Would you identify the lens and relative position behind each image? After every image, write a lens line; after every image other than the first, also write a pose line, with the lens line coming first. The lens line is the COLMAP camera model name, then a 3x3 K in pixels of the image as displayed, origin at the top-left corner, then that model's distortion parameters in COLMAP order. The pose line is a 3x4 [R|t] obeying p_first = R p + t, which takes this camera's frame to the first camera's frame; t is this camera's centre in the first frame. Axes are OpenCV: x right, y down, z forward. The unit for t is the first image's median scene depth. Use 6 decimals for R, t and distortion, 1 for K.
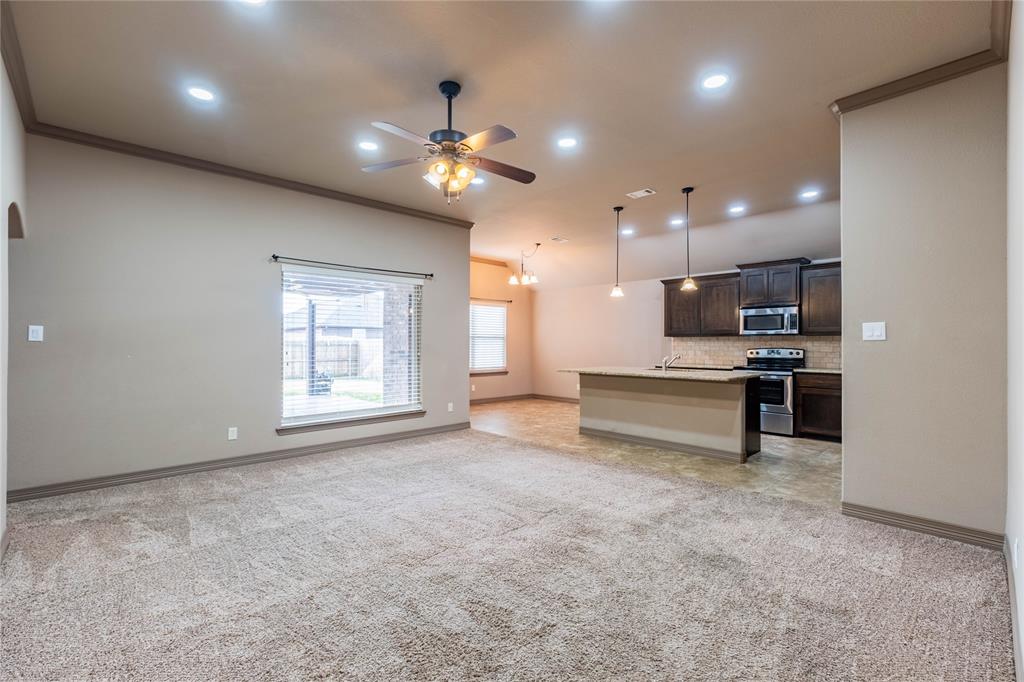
lens RADIAL K [[446.6, 0, 507.1], [0, 446.6, 341.4], [0, 0, 1]] dist [-0.008557, 0.005998]
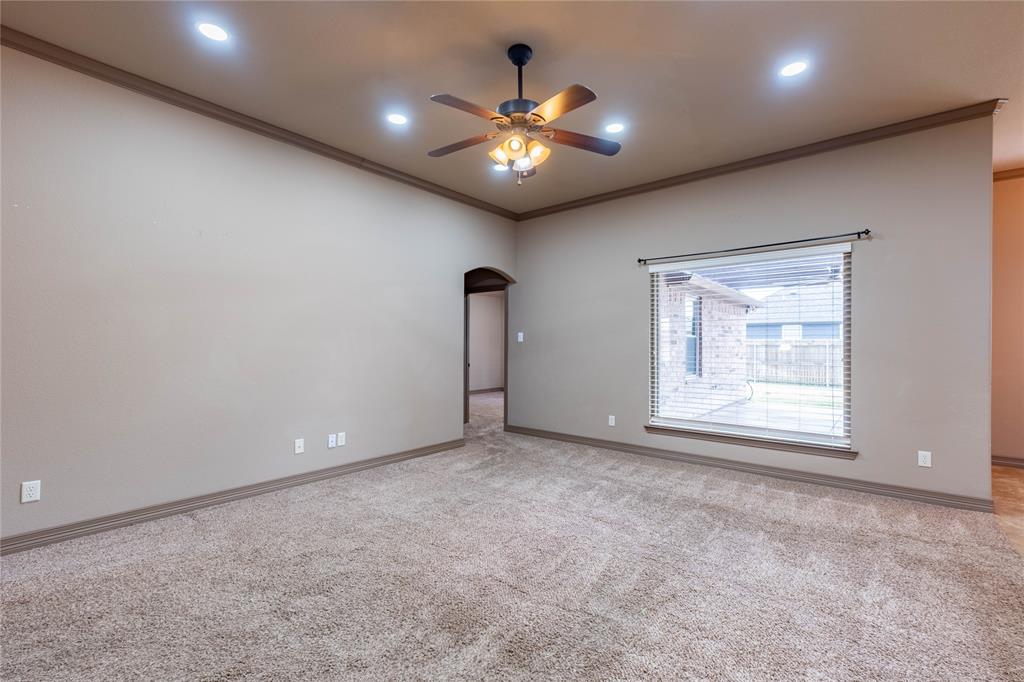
lens RADIAL K [[447.7, 0, 512.0], [0, 447.7, 341.0], [0, 0, 1]] dist [0.000067, 0.000128]
pose [[0.121138, -0.005444, -0.992621, 0.410555], [0.001945, 0.999984, -0.005247, 0.003512], [0.992634, -0.001295, 0.121147, 0.480353]]
